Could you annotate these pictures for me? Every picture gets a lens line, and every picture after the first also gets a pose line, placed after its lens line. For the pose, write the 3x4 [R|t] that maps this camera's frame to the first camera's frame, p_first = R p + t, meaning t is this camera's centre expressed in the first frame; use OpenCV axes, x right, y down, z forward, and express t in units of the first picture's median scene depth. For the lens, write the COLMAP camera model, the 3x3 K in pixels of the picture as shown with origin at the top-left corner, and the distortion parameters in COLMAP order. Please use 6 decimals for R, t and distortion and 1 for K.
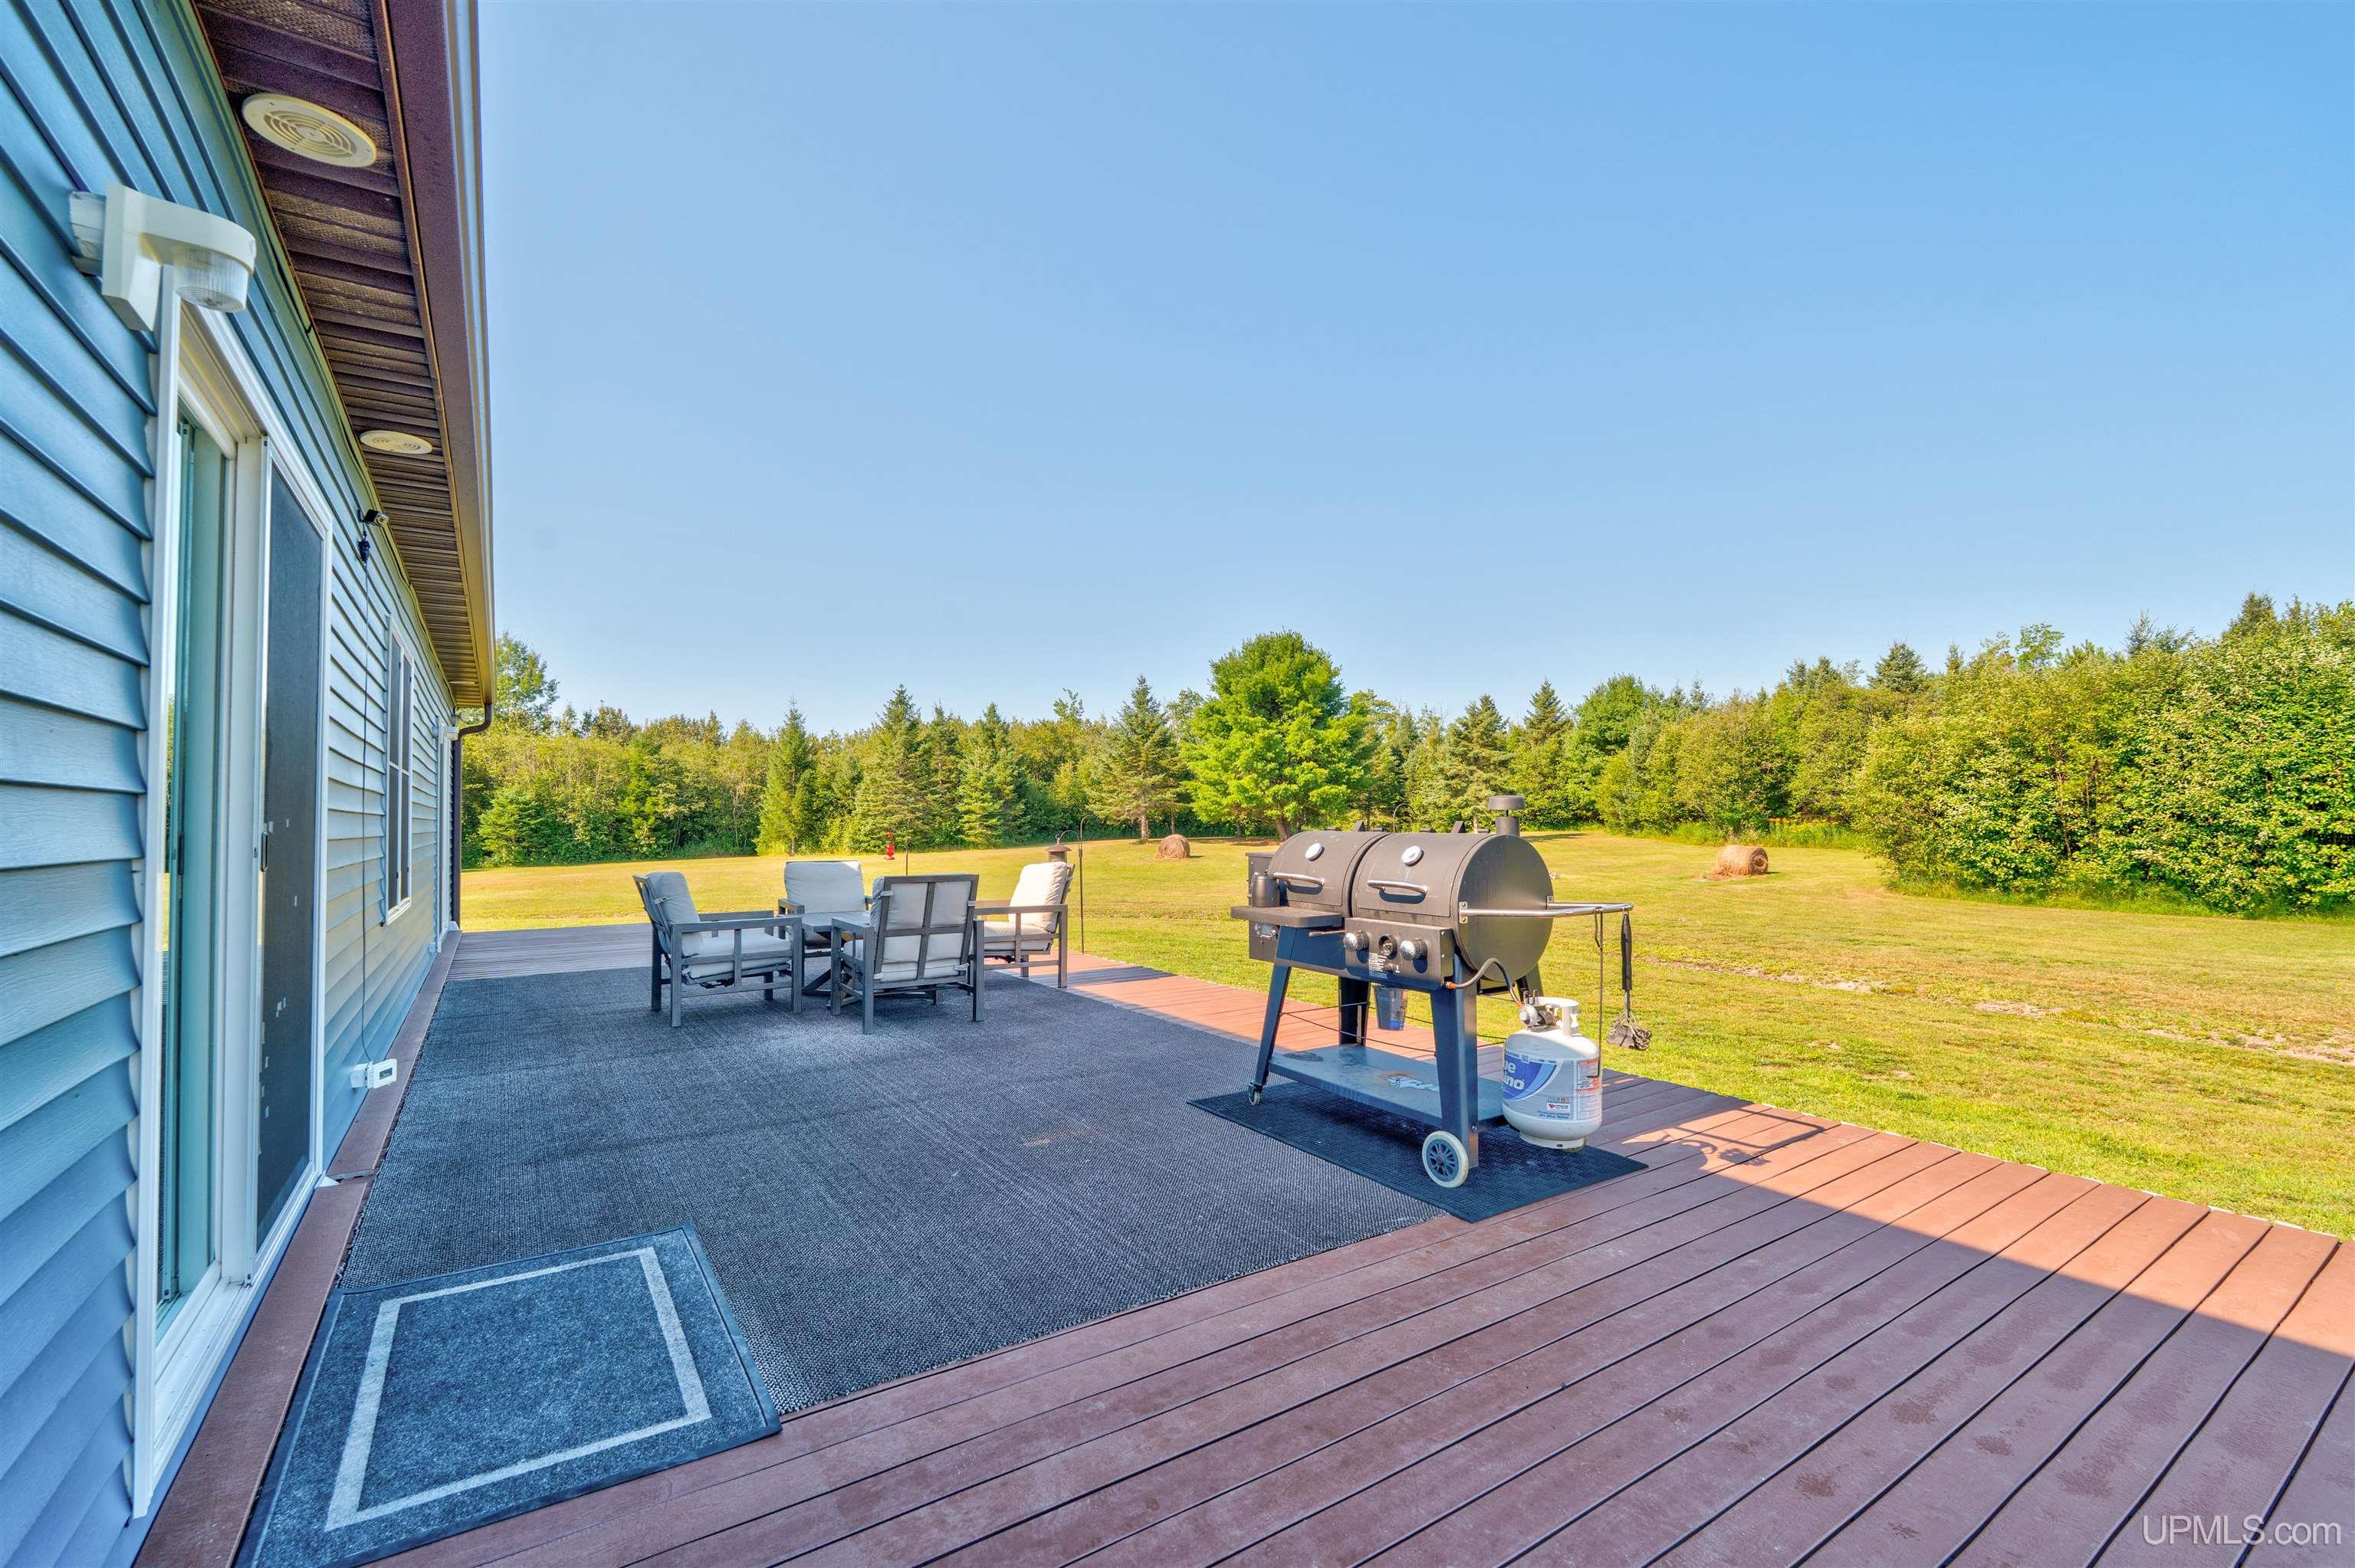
lens RADIAL K [[1030.0, 0, 1183.2], [0, 1030.0, 794.1], [0, 0, 1]] dist [0.000385, -0.000397]
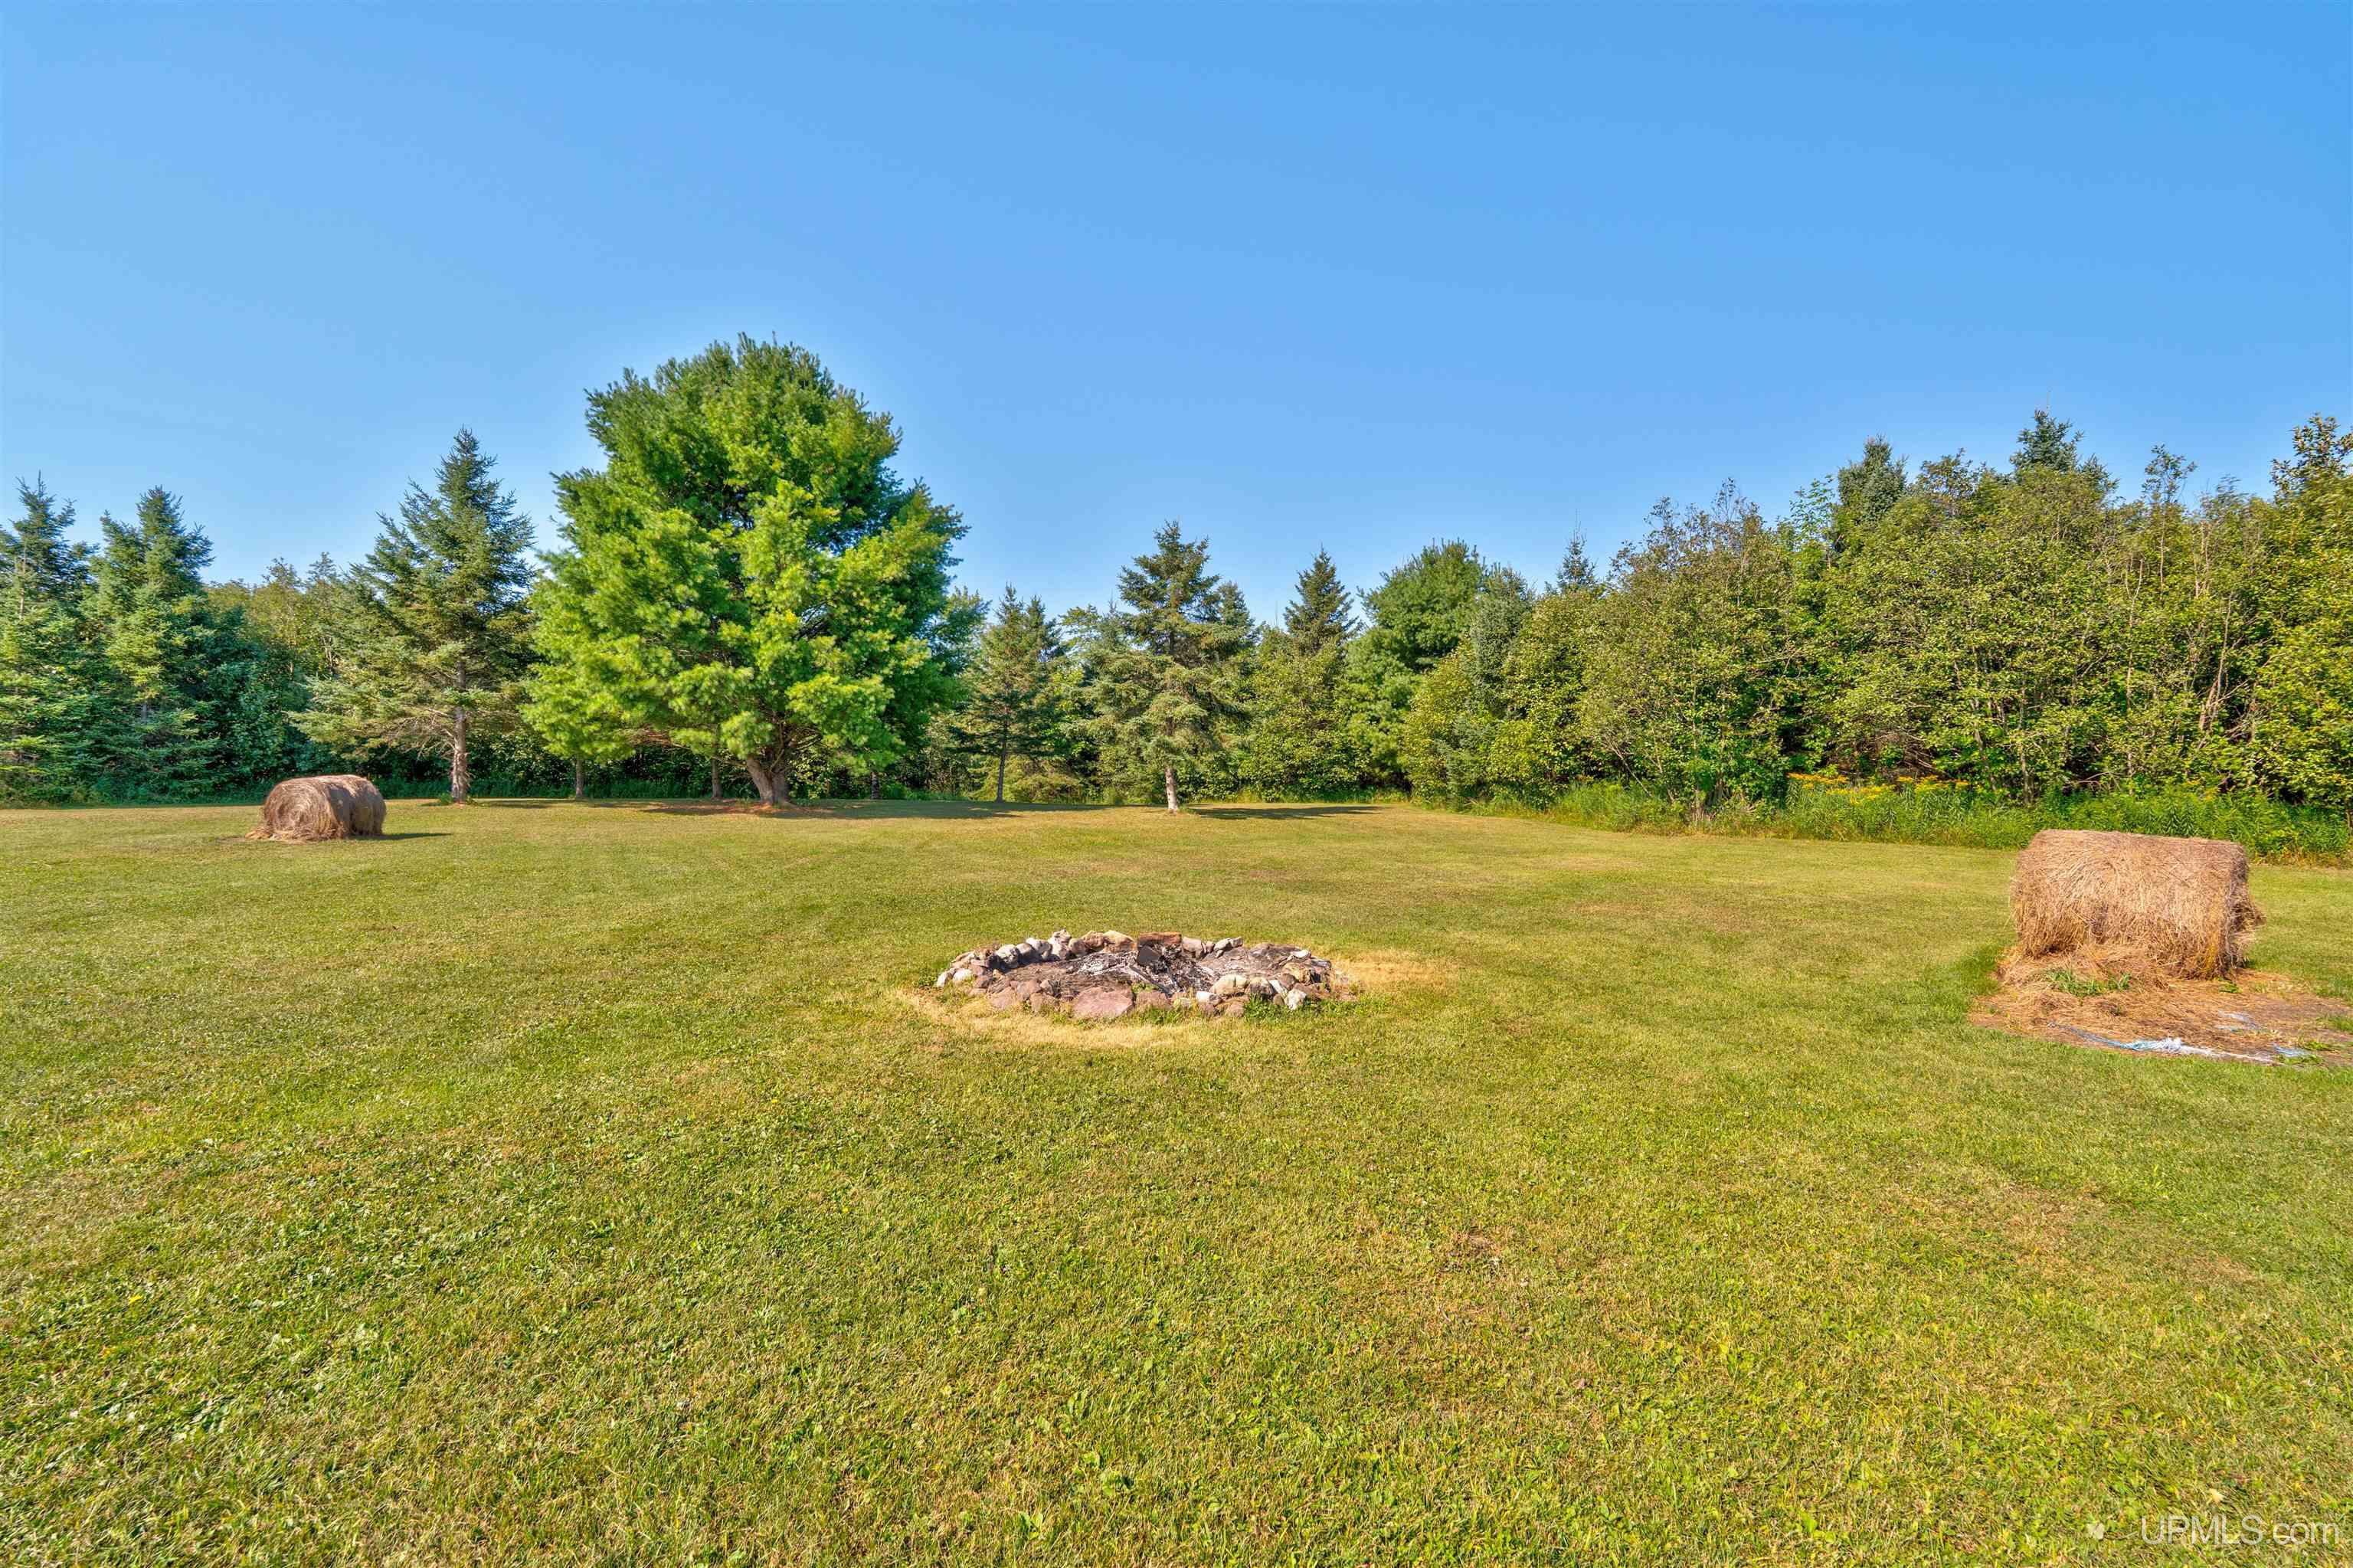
lens RADIAL K [[1029.3, 0, 1180.2], [0, 1029.3, 781.3], [0, 0, 1]] dist [0.000385, -0.000397]
pose [[0.979349, 0.032265, 0.199584, 0.185958], [-0.033050, 0.999454, 0.000600, 0.028951], [-0.199456, -0.007183, 0.979881, 0.510011]]
